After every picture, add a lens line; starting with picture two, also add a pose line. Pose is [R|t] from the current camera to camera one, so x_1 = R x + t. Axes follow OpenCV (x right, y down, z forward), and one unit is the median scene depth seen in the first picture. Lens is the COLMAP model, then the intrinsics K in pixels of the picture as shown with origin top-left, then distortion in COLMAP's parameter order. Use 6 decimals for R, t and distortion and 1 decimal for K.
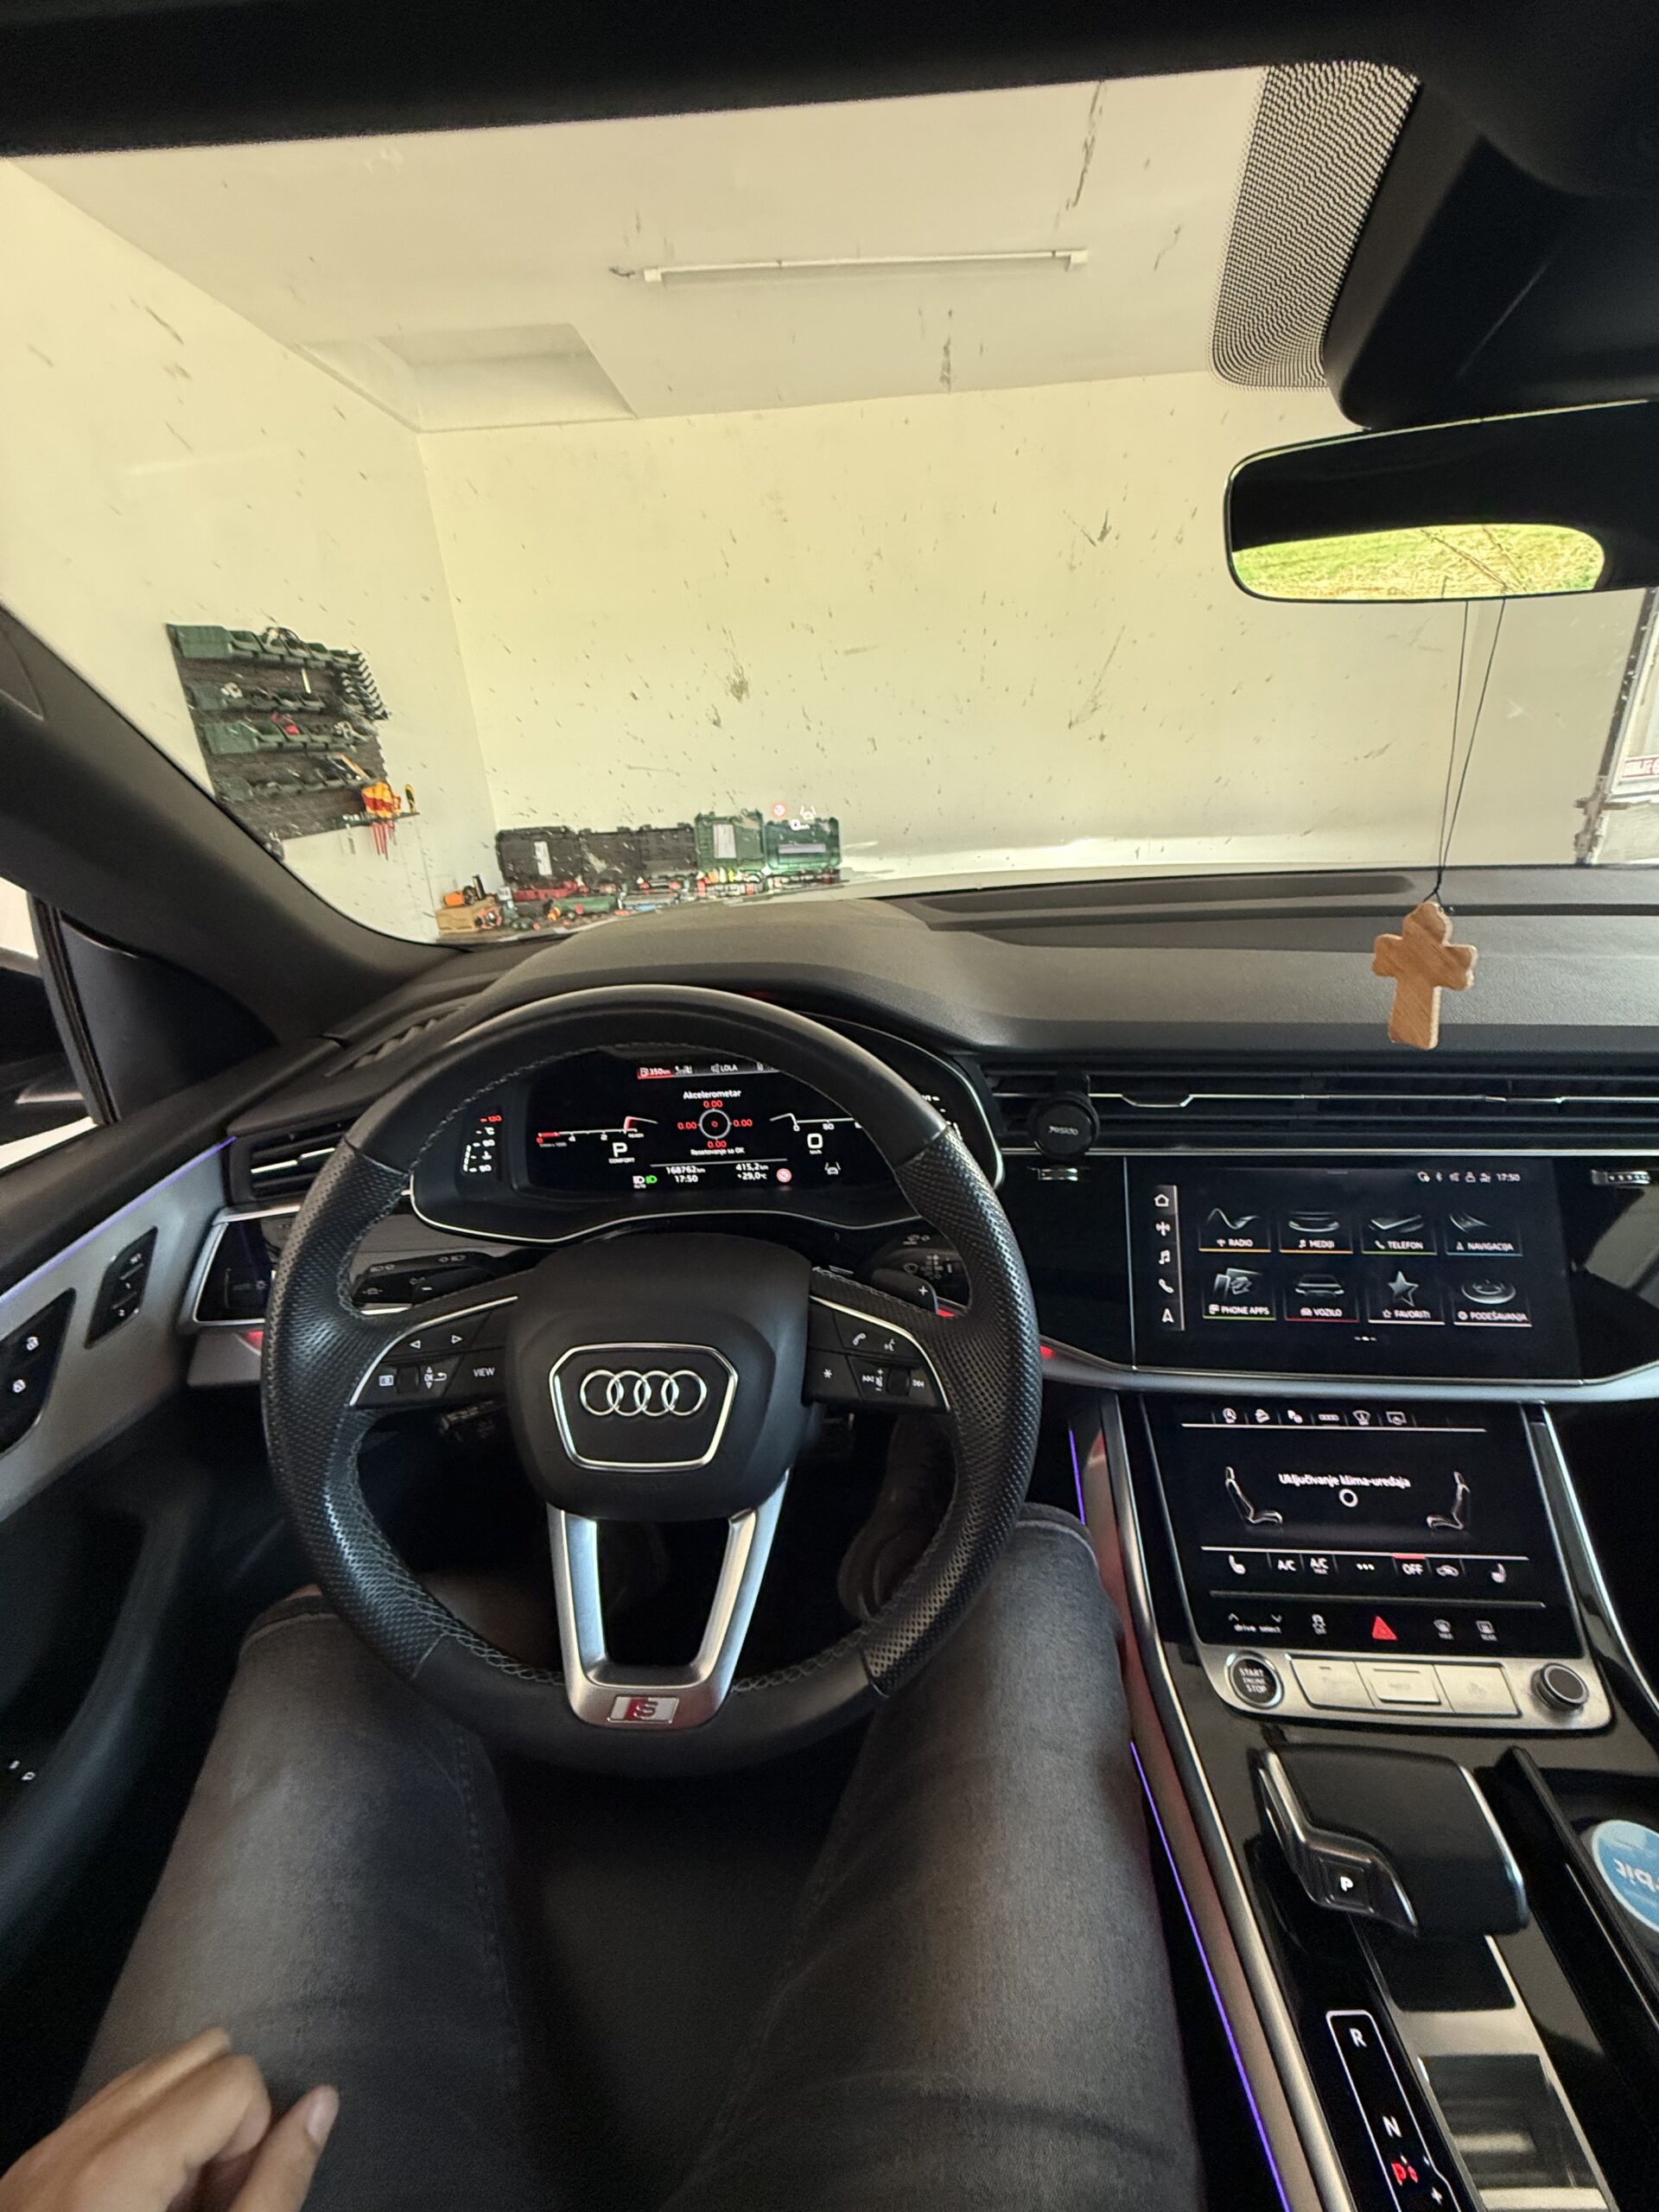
lens RADIAL K [[883.8, 0, 833.7], [0, 883.8, 1094.4], [0, 0, 1]] dist [-0.000997, 0.000044]
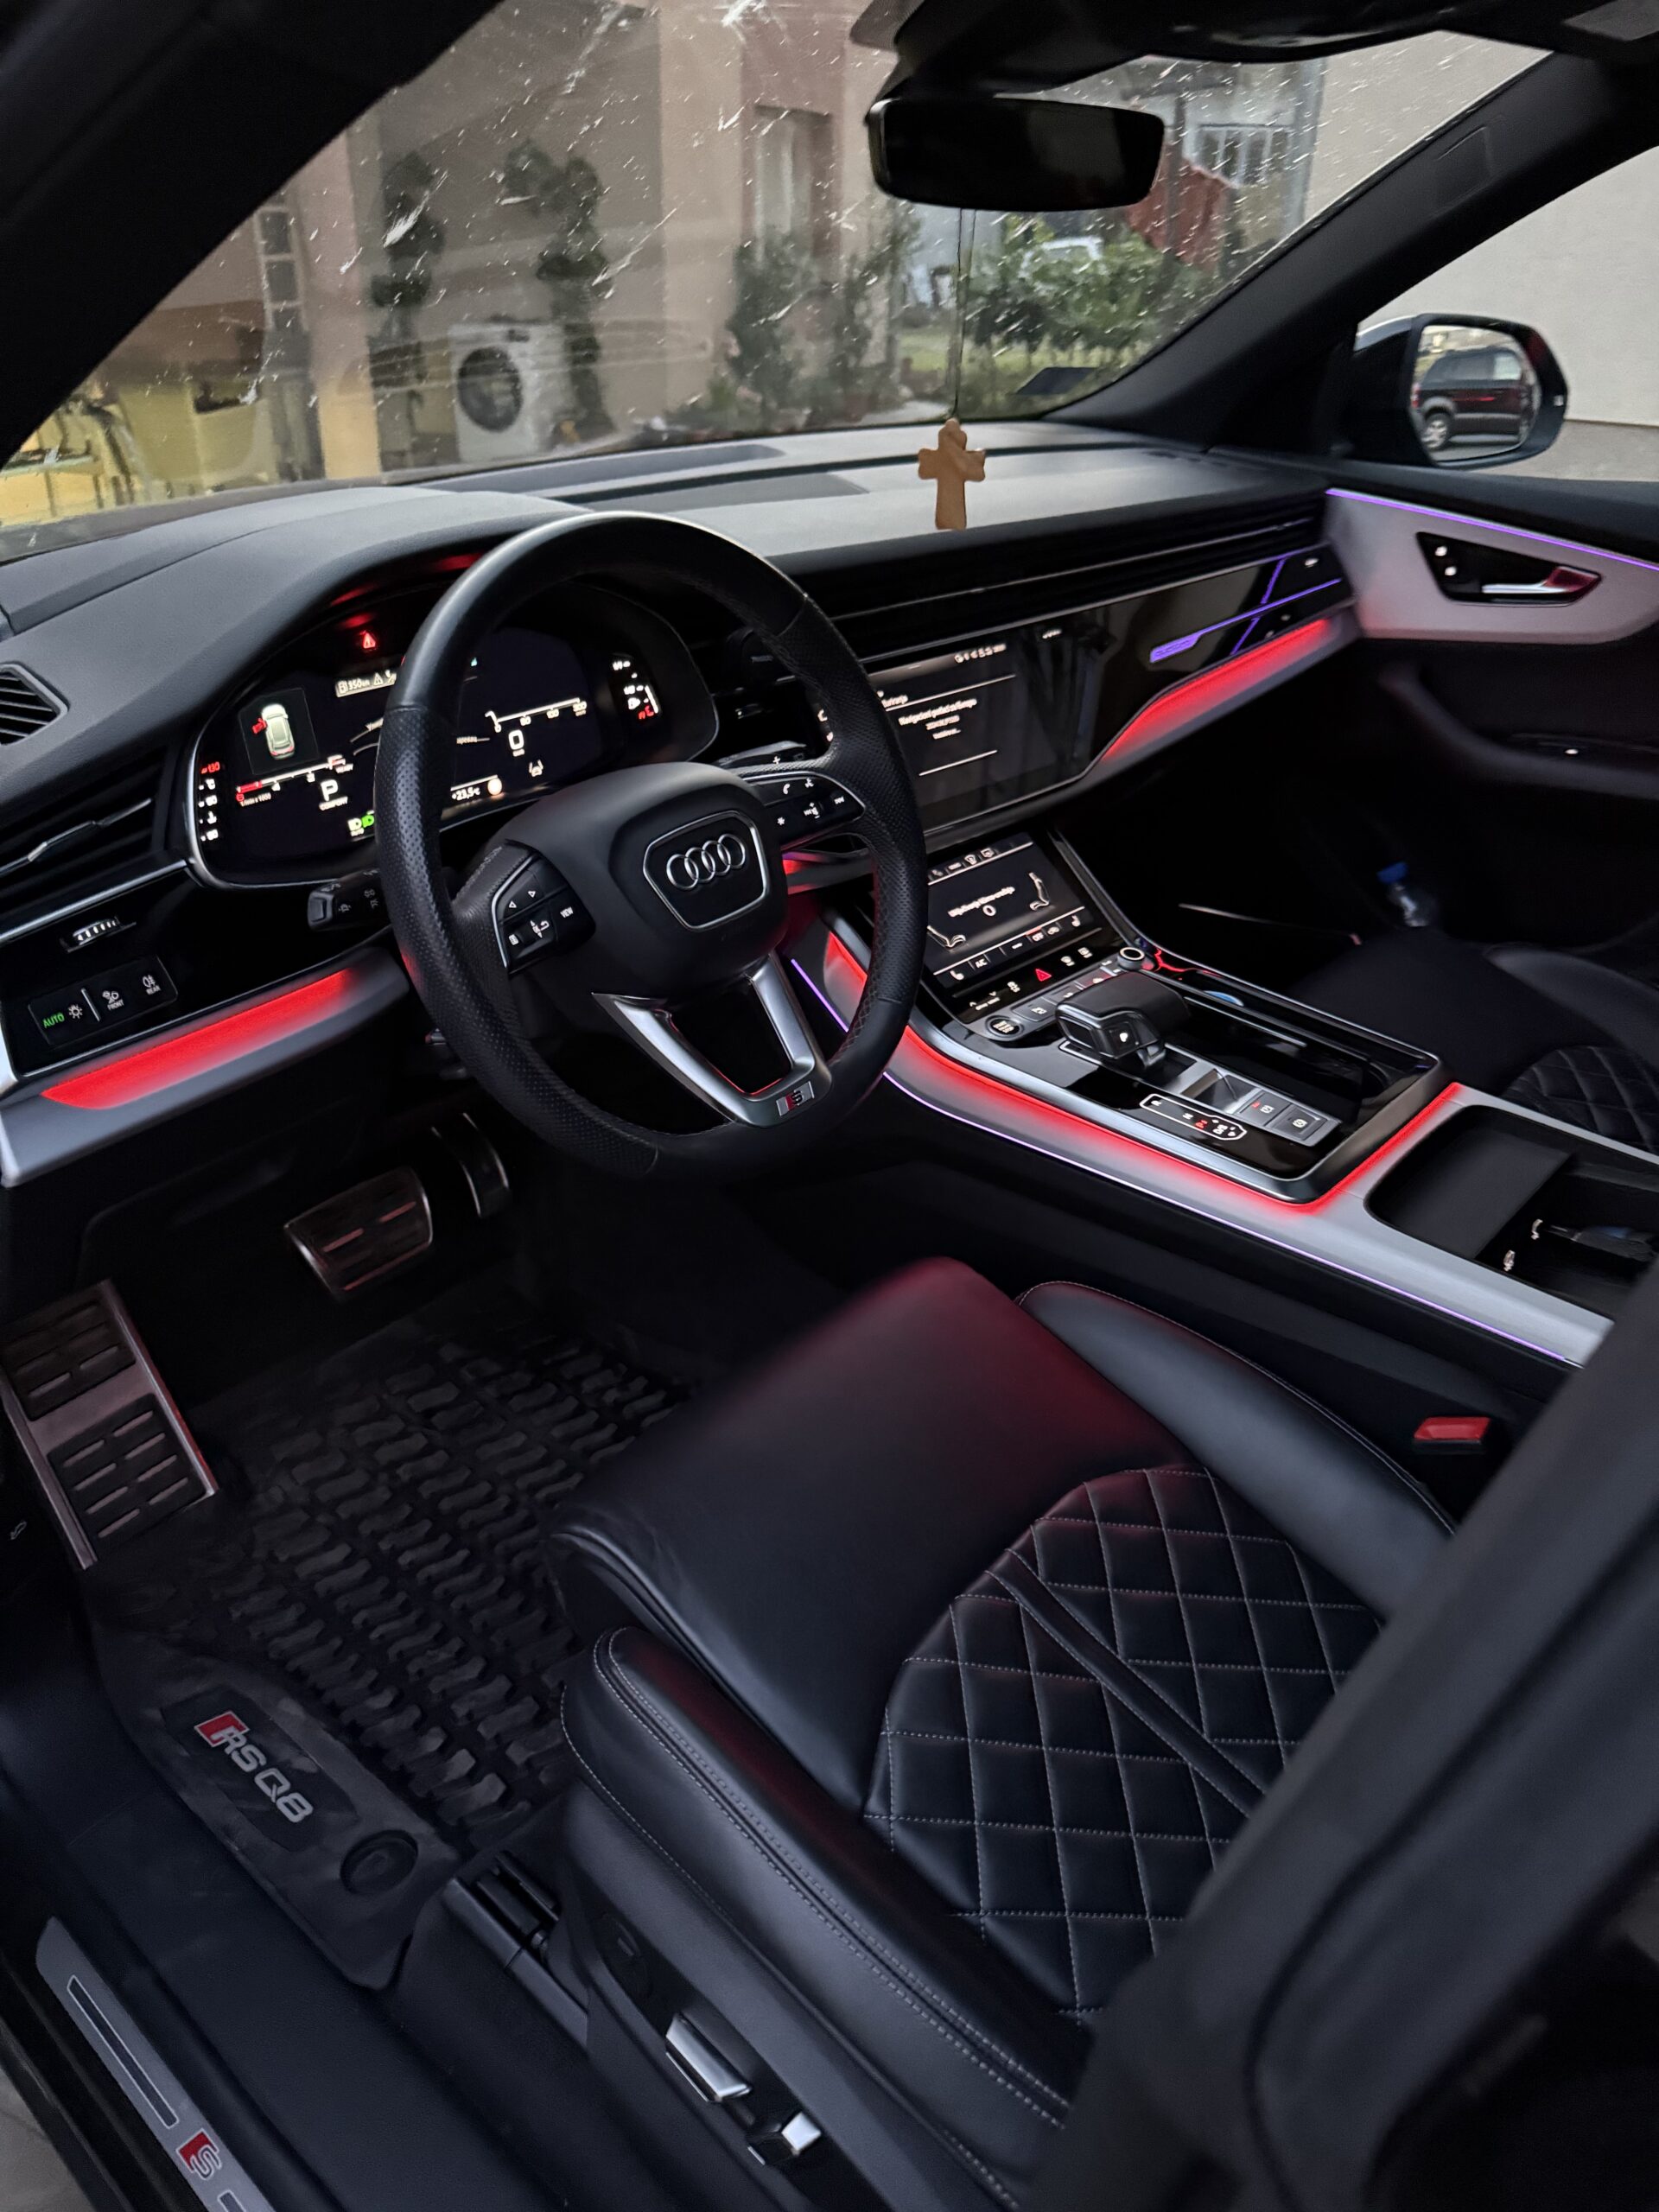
lens RADIAL K [[1538.7, 0, 835.5], [0, 1538.7, 1098.8], [0, 0, 1]] dist [0.066029, -0.127621]
pose [[0.646376, -0.325634, 0.690043, -1.220237], [0.261115, 0.944158, 0.200961, 0.197737], [-0.716950, 0.050285, 0.695309, -0.409874]]
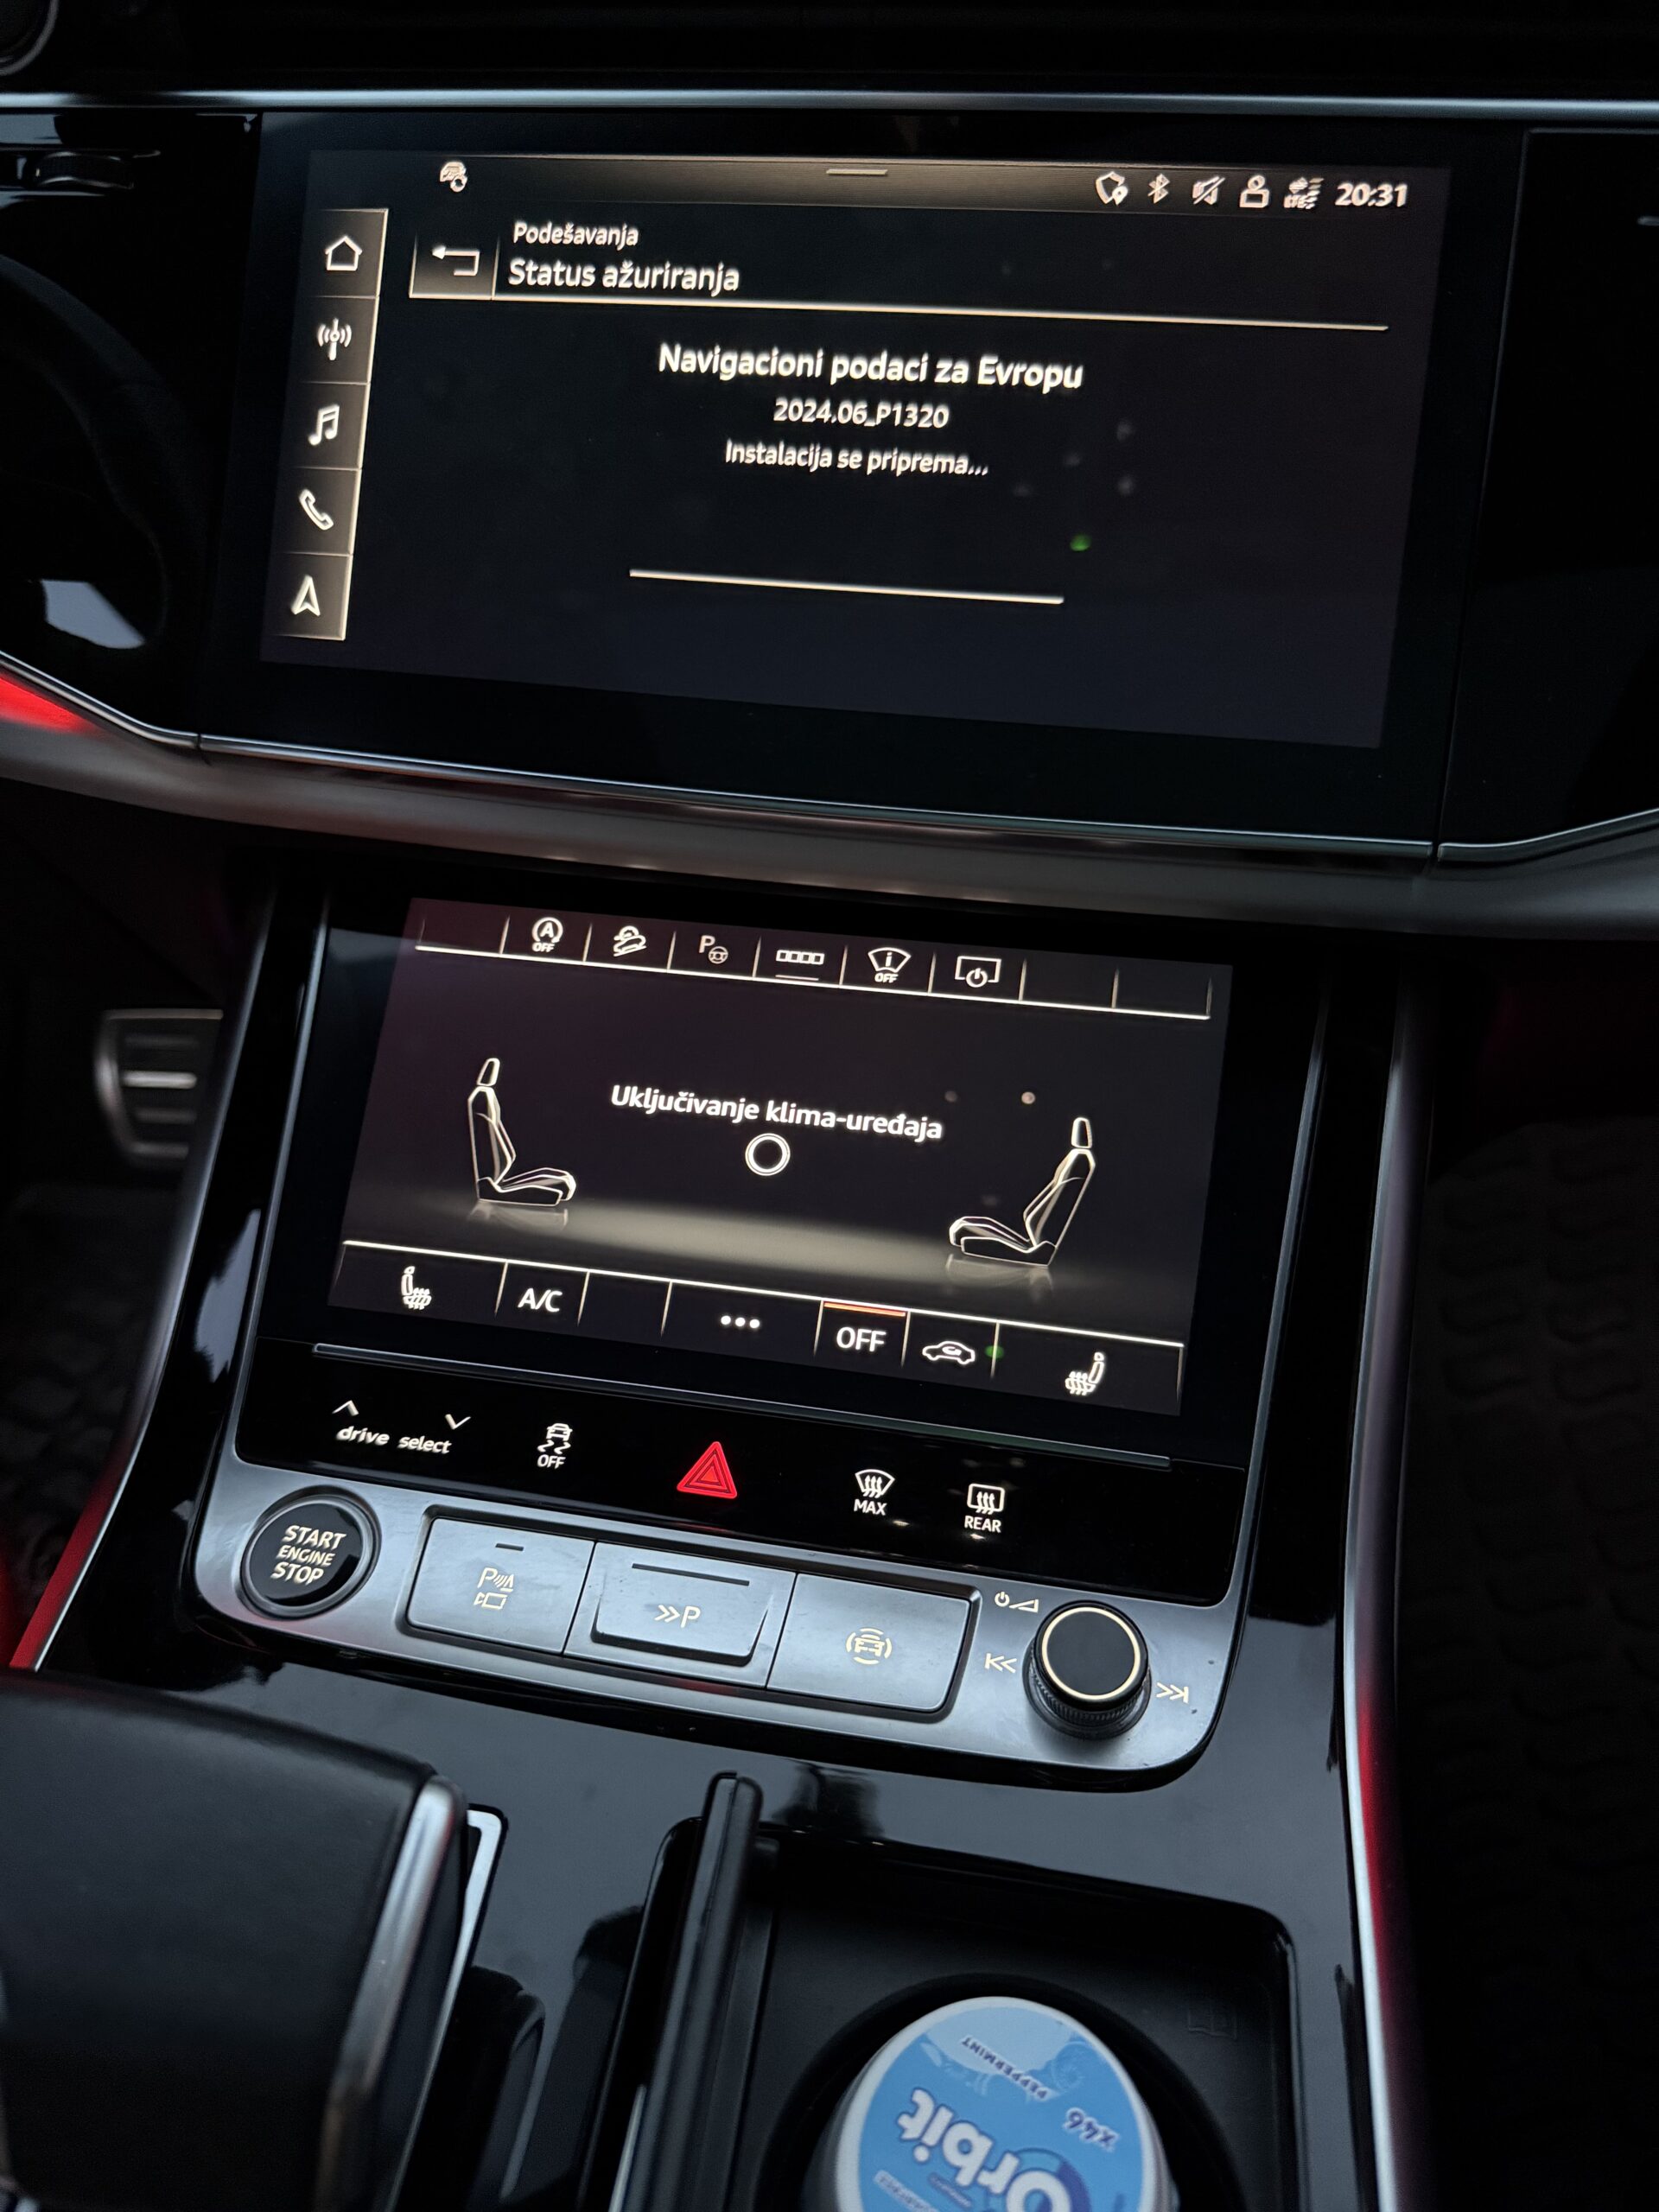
lens RADIAL K [[1538.7, 0, 835.5], [0, 1538.7, 1098.8], [0, 0, 1]] dist [0.066029, -0.127621]
pose [[0.993929, 0.095895, -0.053934, 0.631967], [-0.080414, 0.967746, 0.238749, 0.279573], [0.075090, -0.232963, 0.969582, 0.396526]]
